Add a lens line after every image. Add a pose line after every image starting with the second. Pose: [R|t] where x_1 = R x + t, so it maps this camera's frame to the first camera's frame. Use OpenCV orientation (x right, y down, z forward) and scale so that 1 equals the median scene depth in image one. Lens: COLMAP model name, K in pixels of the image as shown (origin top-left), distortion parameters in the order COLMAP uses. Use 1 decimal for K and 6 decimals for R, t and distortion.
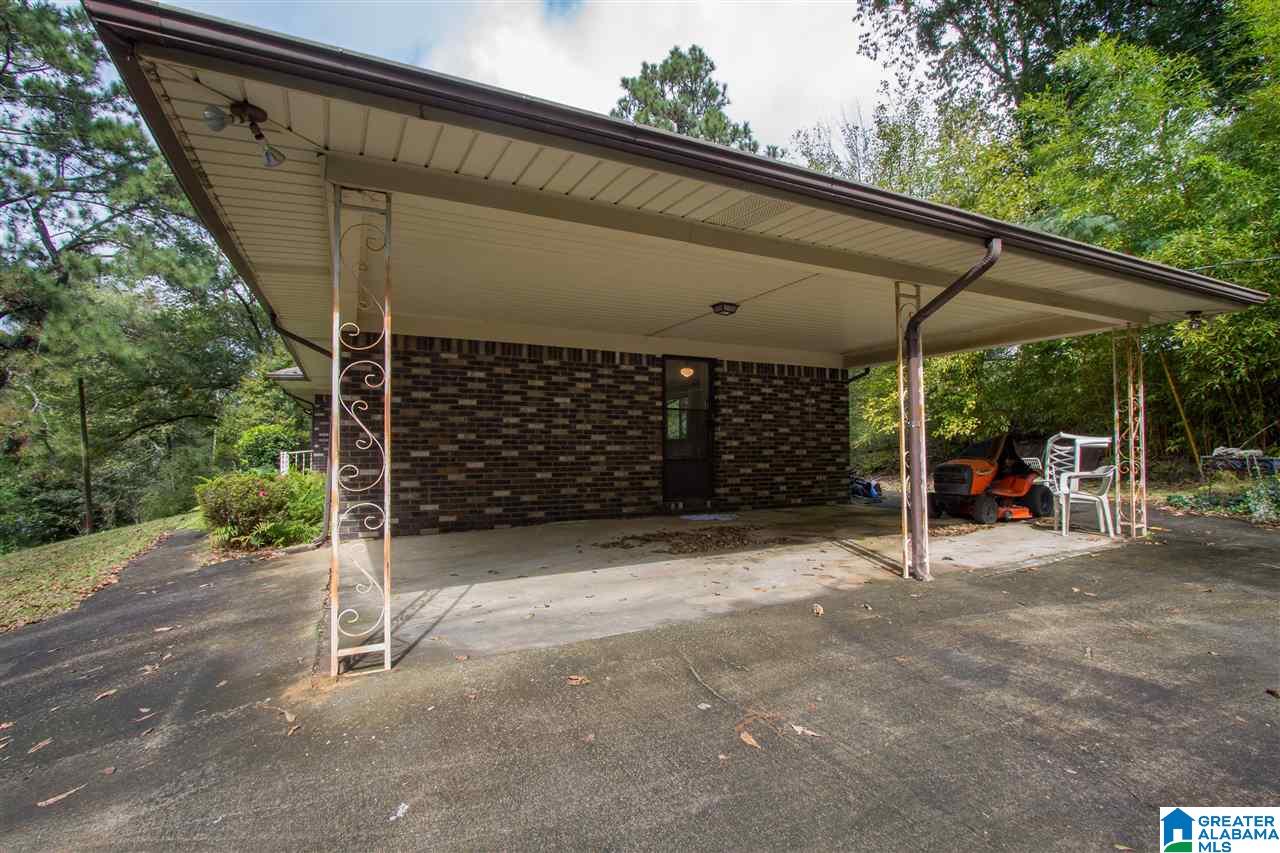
lens RADIAL K [[604.0, 0, 640.4], [0, 604.0, 428.2], [0, 0, 1]] dist [-0.019533, 0.001547]
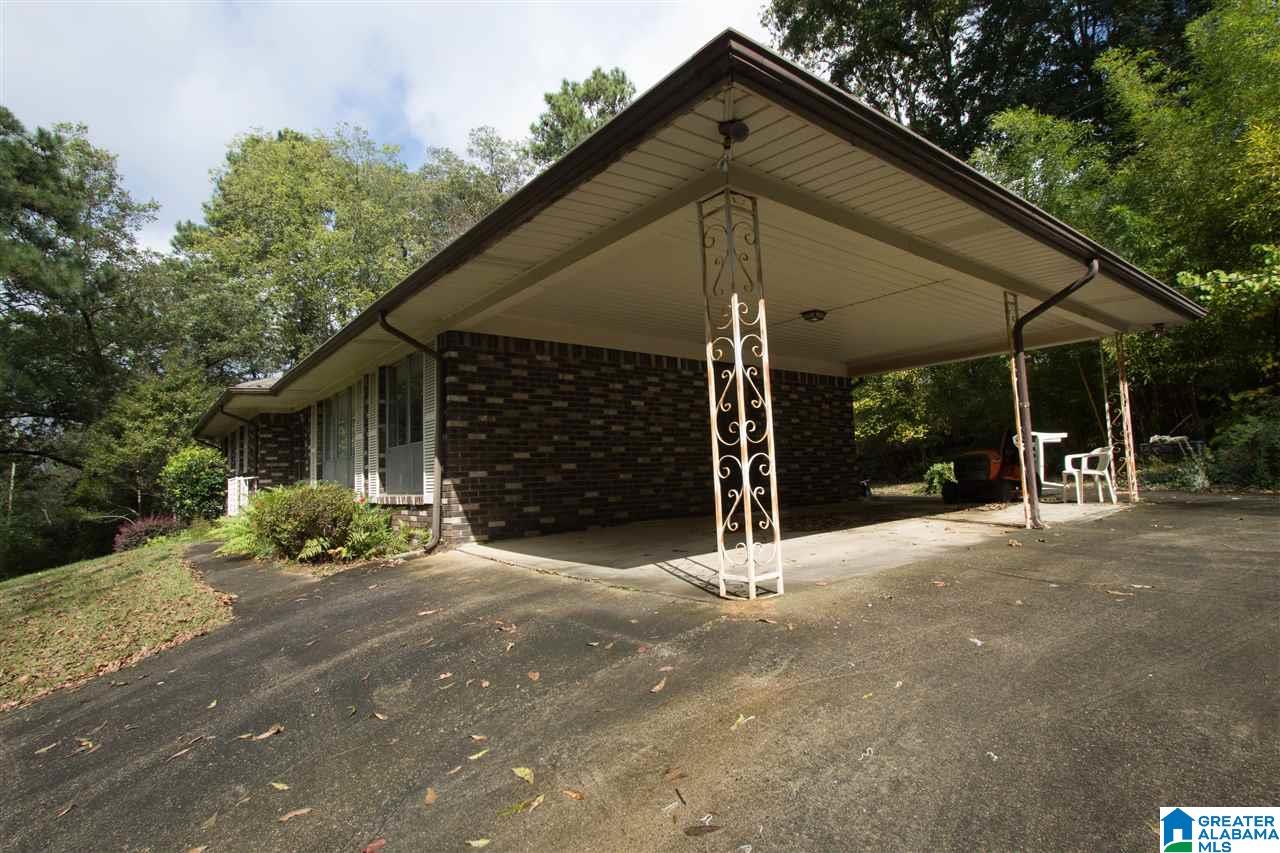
lens RADIAL K [[645.6, 0, 645.8], [0, 645.6, 425.2], [0, 0, 1]] dist [-0.023507, 0.005794]
pose [[0.975931, -0.017030, 0.217414, -0.353071], [0.028912, 0.998250, -0.051587, 0.047820], [-0.216155, 0.056632, 0.974715, -0.073545]]
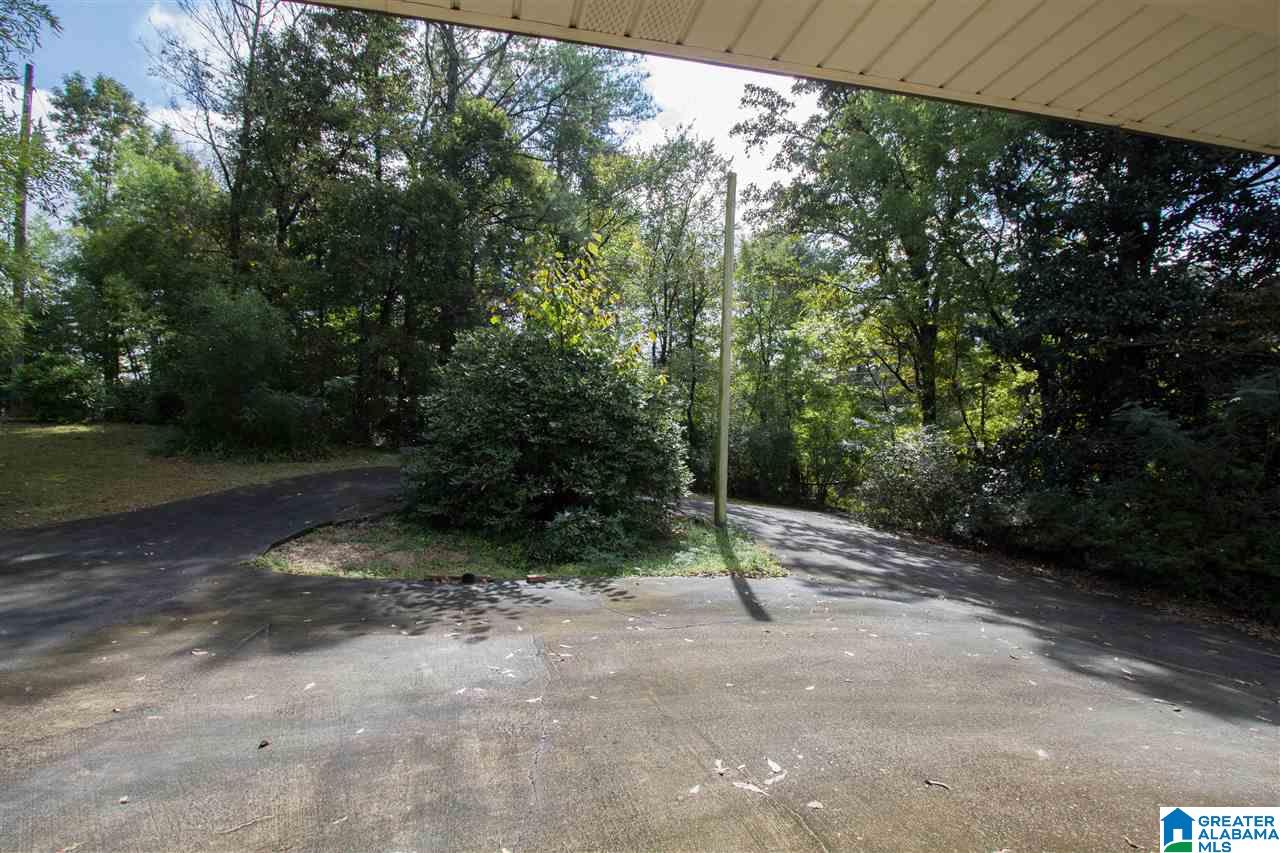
lens RADIAL K [[604.0, 0, 640.0], [0, 604.0, 429.5], [0, 0, 1]] dist [-0.019533, 0.001547]
pose [[-0.983532, 0.033188, 0.177659, 0.060006], [0.025034, 0.998536, -0.047947, -0.016433], [-0.178990, -0.042710, -0.982923, 0.625819]]
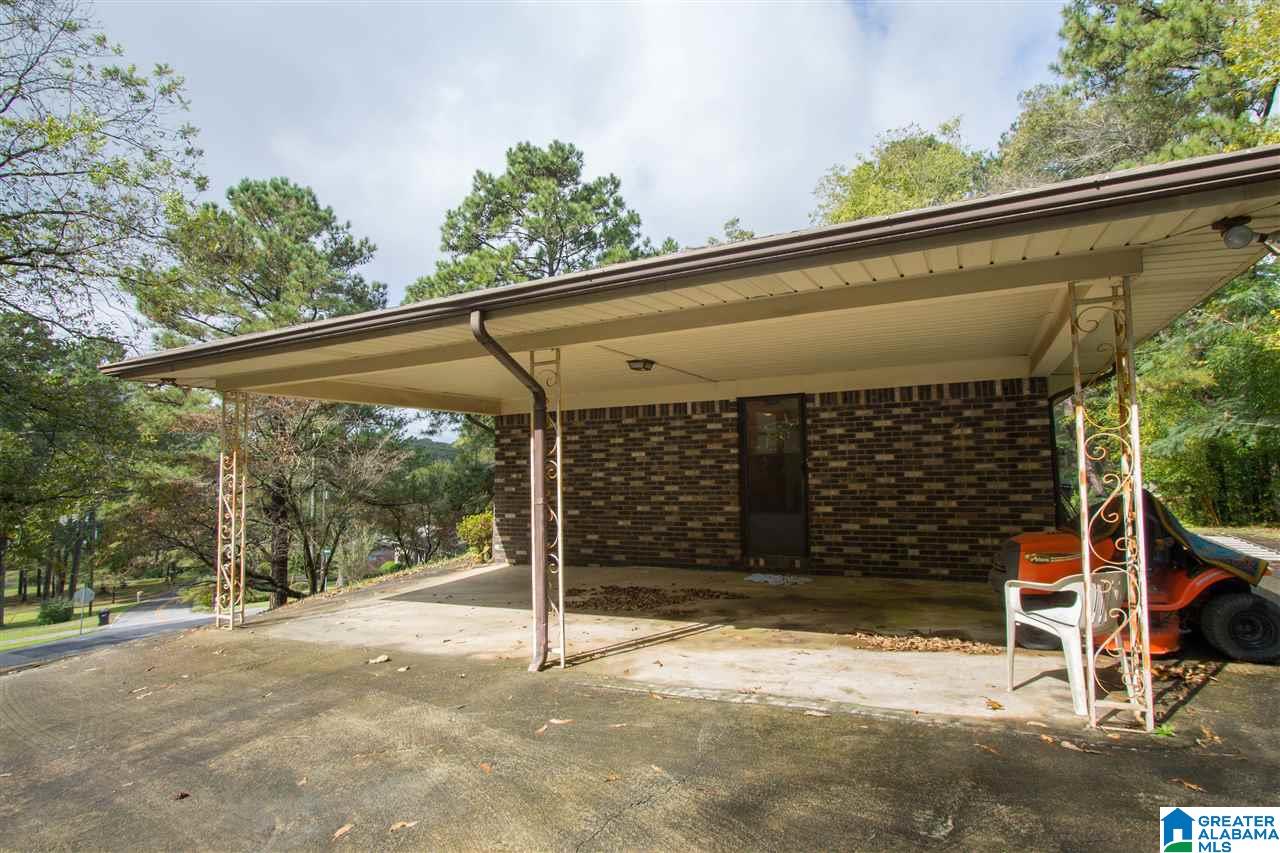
lens RADIAL K [[645.6, 0, 656.5], [0, 645.6, 423.5], [0, 0, 1]] dist [-0.023507, 0.005794]
pose [[0.605440, -0.070415, -0.792770, 0.812377], [0.047319, 0.997501, -0.052461, -0.038843], [0.794483, -0.005751, 0.607259, 0.315223]]
